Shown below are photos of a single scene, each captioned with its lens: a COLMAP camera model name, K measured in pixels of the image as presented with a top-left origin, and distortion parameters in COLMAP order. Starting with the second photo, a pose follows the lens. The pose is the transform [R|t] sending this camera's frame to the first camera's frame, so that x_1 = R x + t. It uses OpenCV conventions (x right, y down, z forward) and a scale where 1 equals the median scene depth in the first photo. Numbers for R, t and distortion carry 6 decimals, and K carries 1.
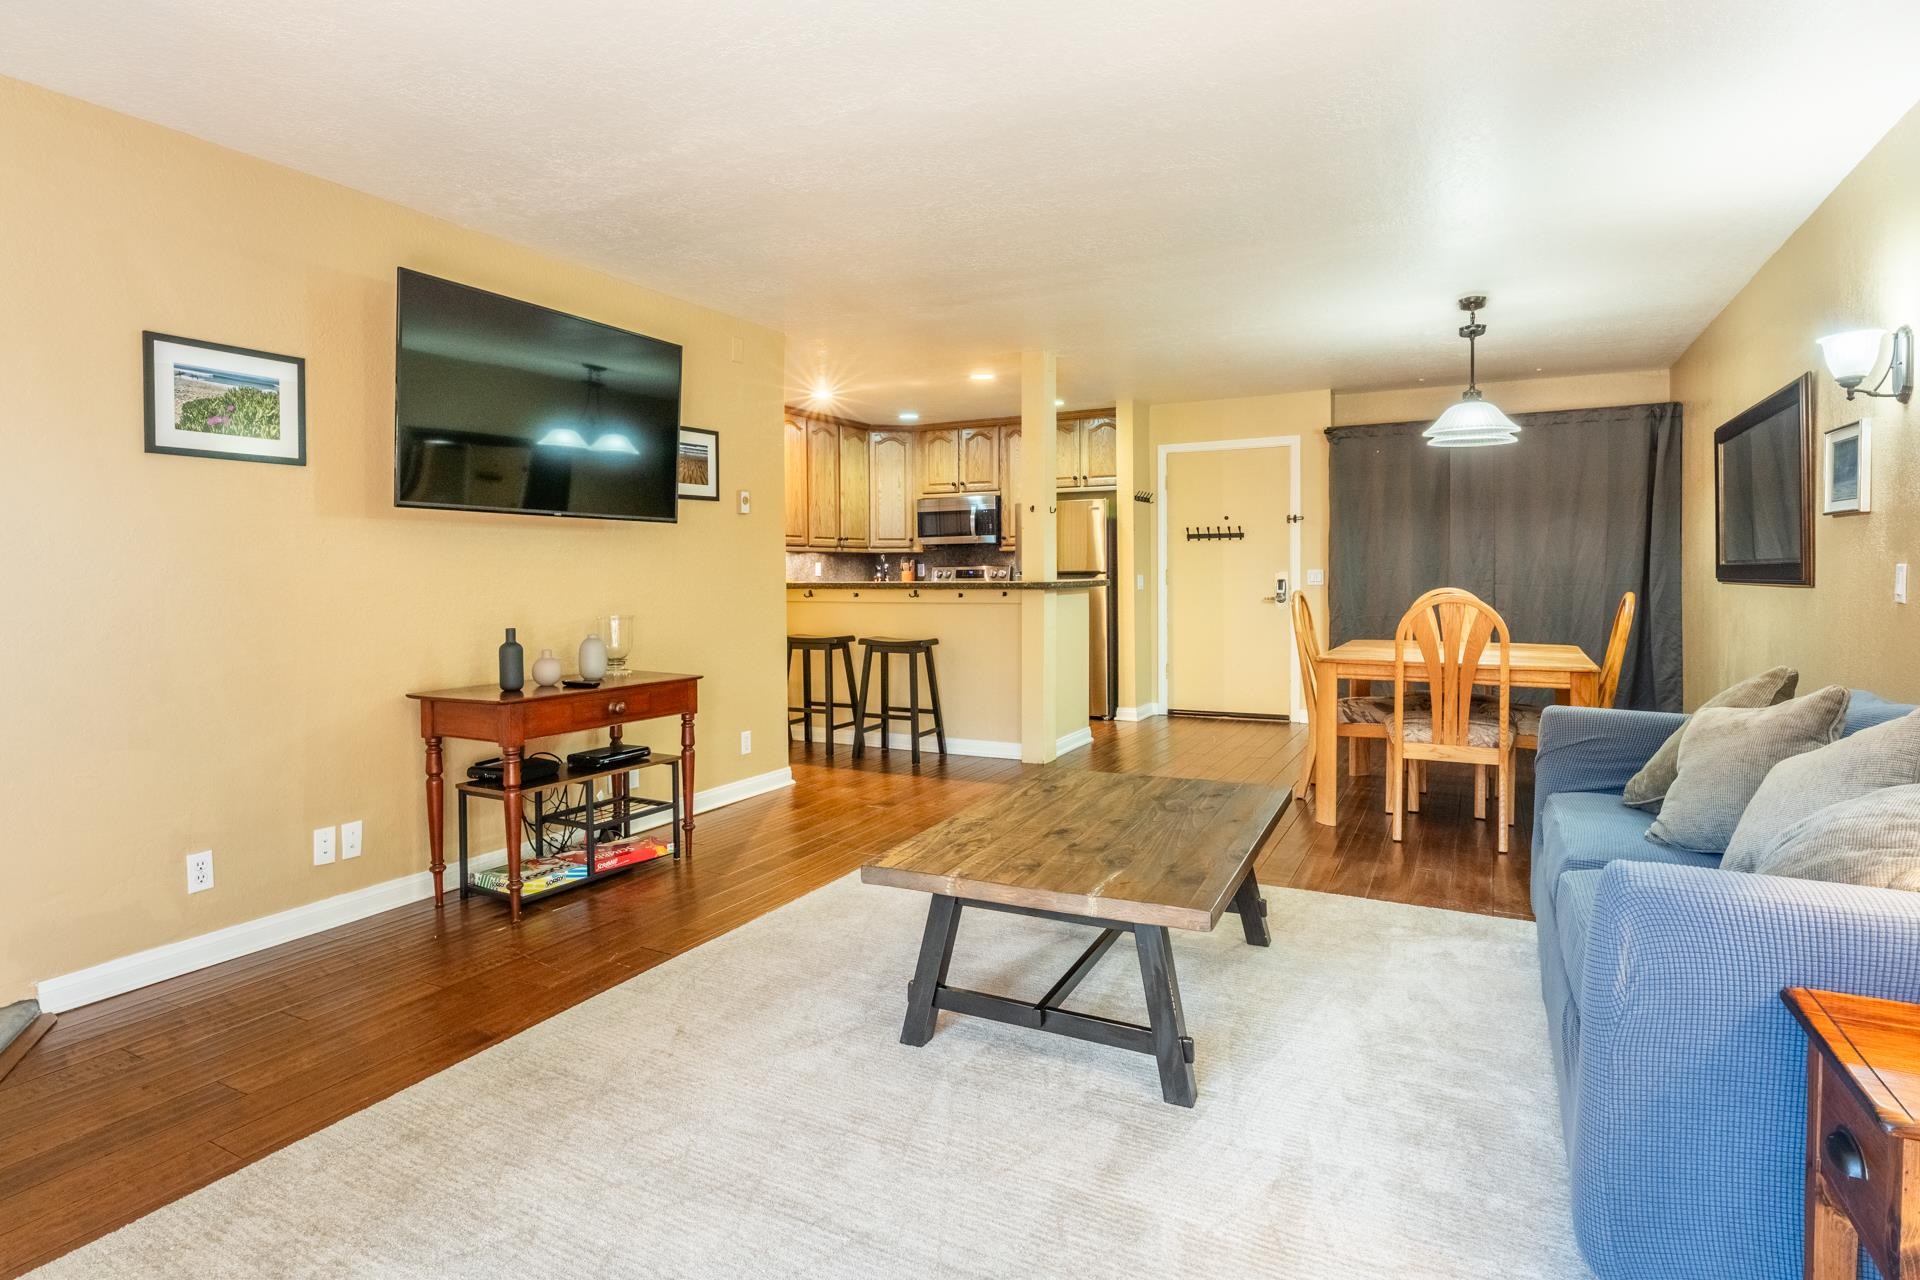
lens RADIAL K [[1042.1, 0, 889.5], [0, 1042.1, 605.5], [0, 0, 1]] dist [-0.002374, -0.000156]
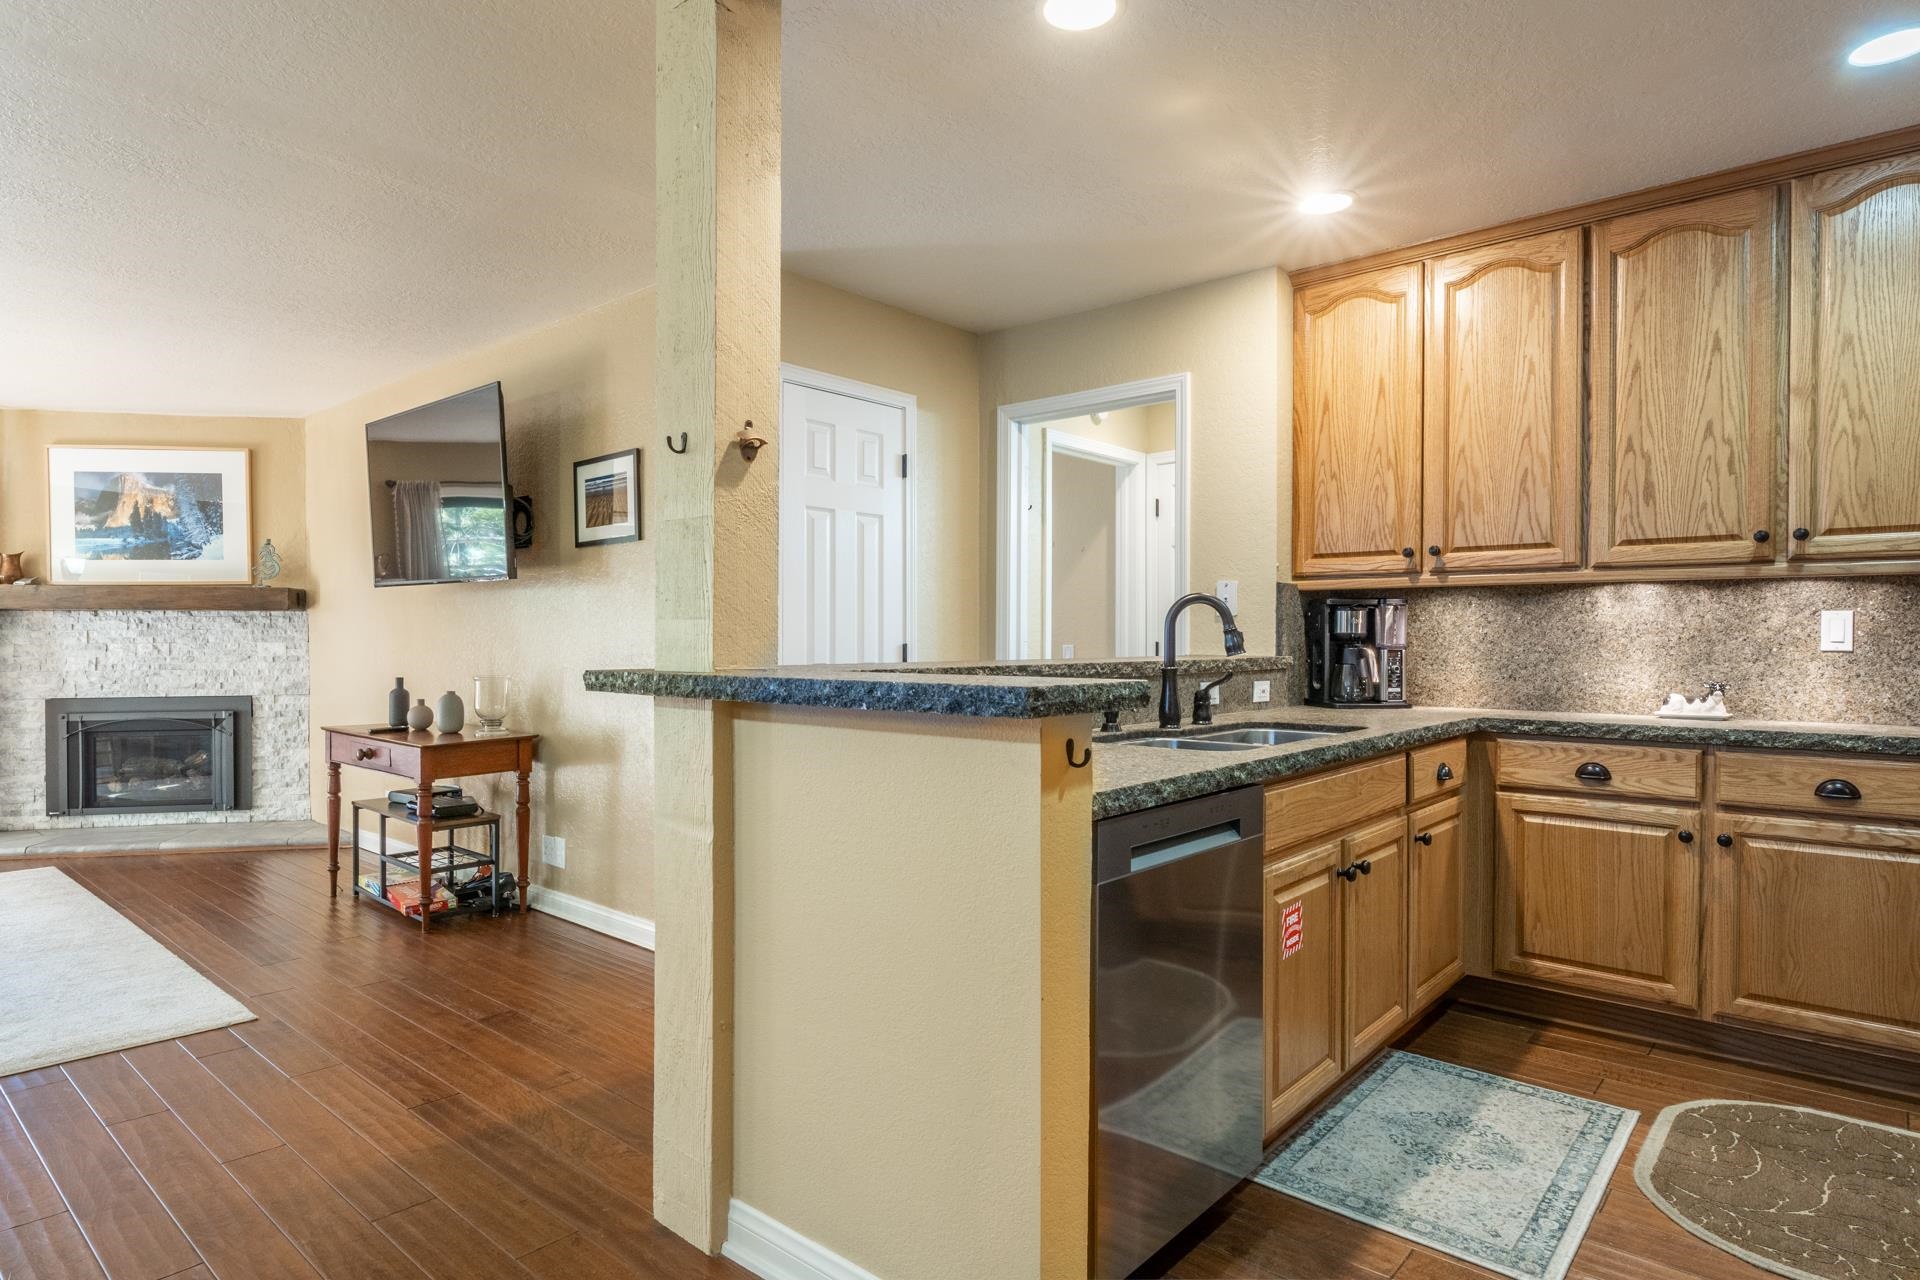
lens RADIAL K [[1057.9, 0, 937.2], [0, 1057.9, 648.1], [0, 0, 1]] dist [-0.003899, 0.000112]
pose [[-0.199052, 0.019165, -0.979801, 0.355852], [-0.033250, 0.999101, 0.026297, -0.032279], [0.979425, 0.037813, -0.198236, 0.893108]]
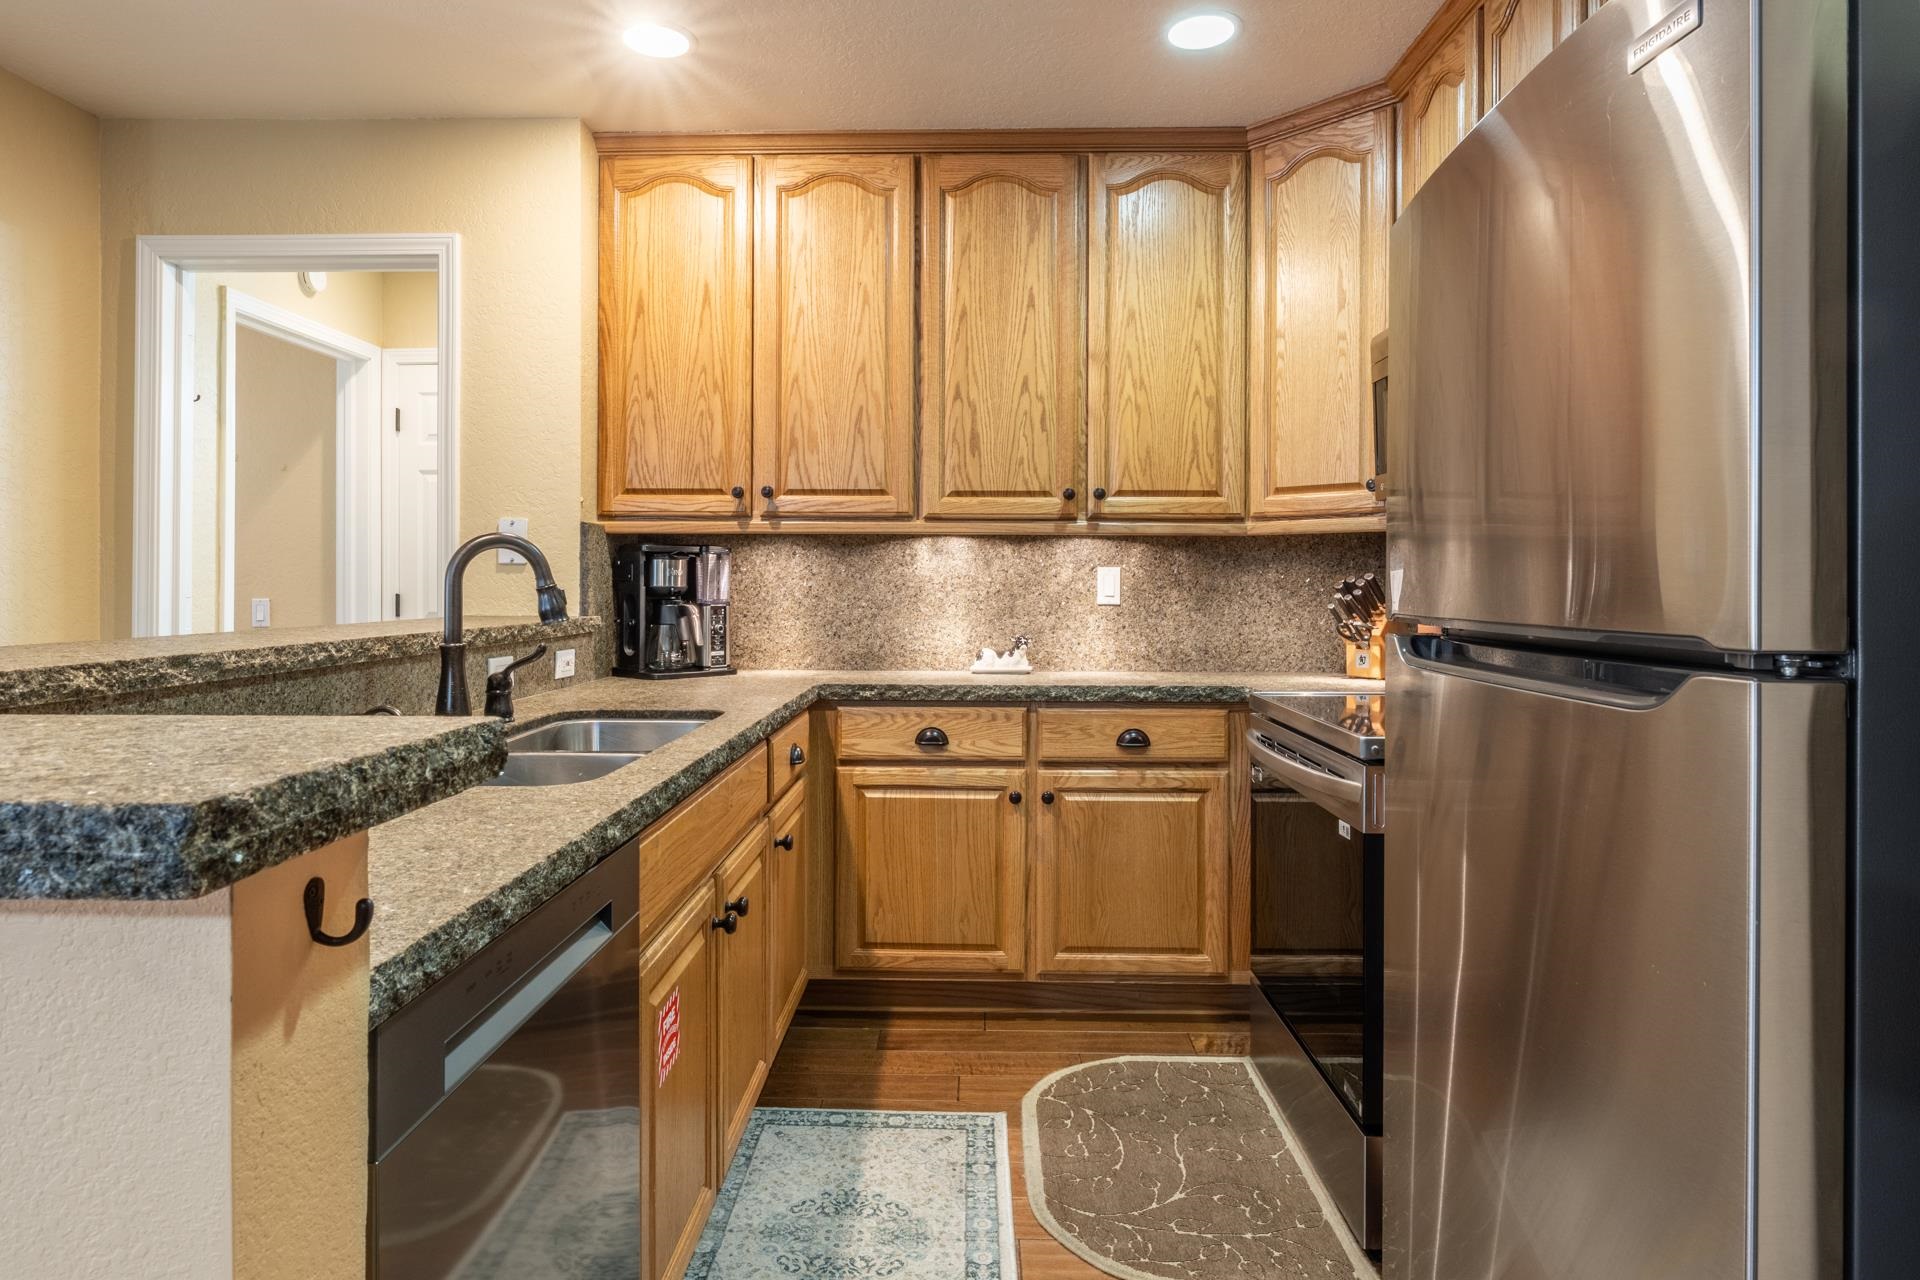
lens RADIAL K [[1073.5, 0, 953.6], [0, 1073.5, 580.4], [0, 0, 1]] dist [-0.003699, -0.000957]
pose [[0.481417, 0.009073, -0.876445, 0.255746], [-0.037481, 0.999245, -0.010244, -0.034837], [0.875690, 0.037782, 0.481394, 0.881627]]
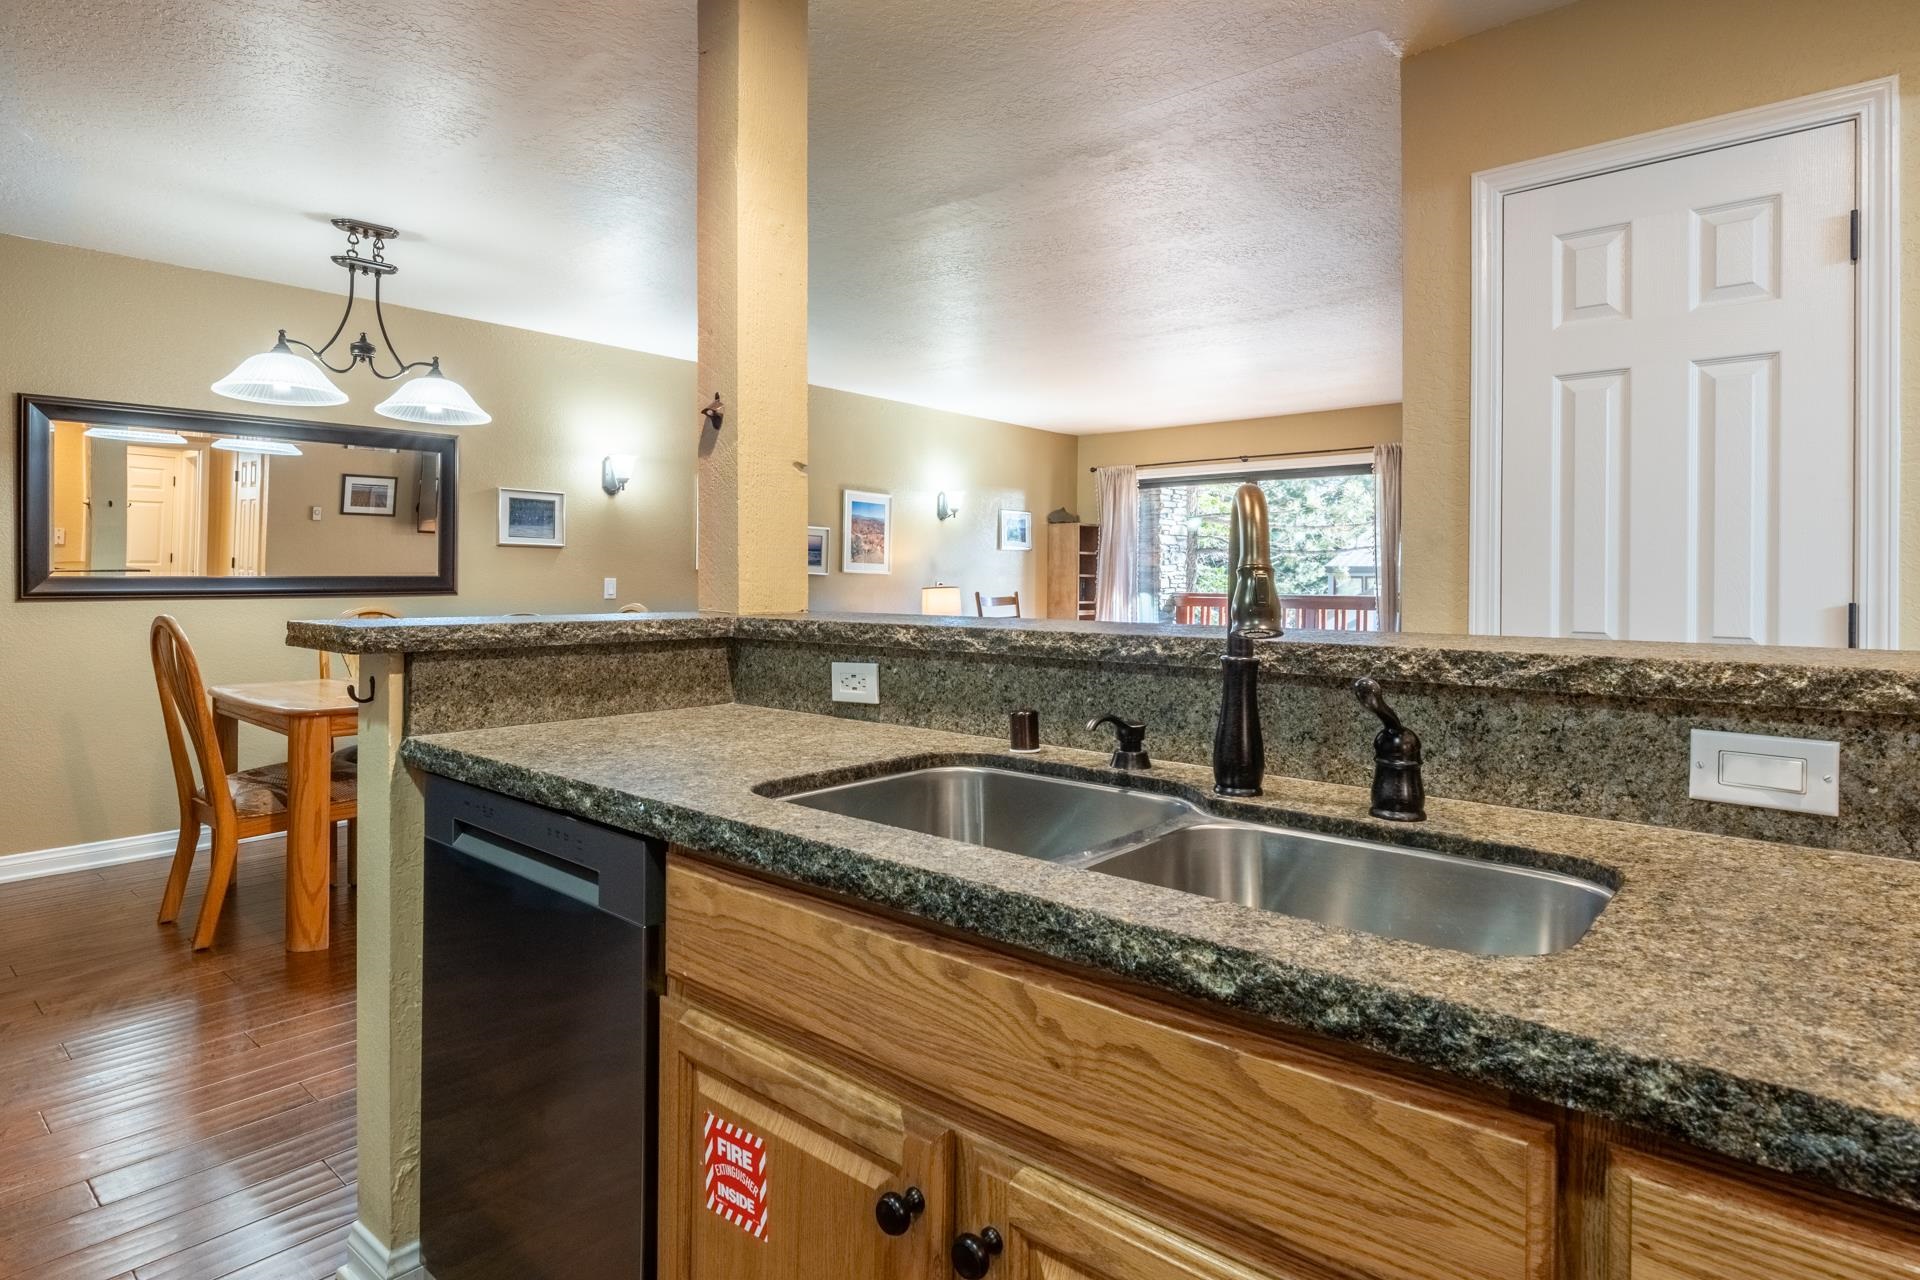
lens RADIAL K [[1035.1, 0, 928.1], [0, 1035.1, 572.0], [0, 0, 1]] dist [-0.003776, -0.000696]
pose [[-0.979292, 0.005899, 0.202365, 0.010447], [0.011343, 0.999604, 0.025748, -0.036297], [-0.202133, 0.027511, -0.978972, 1.058969]]
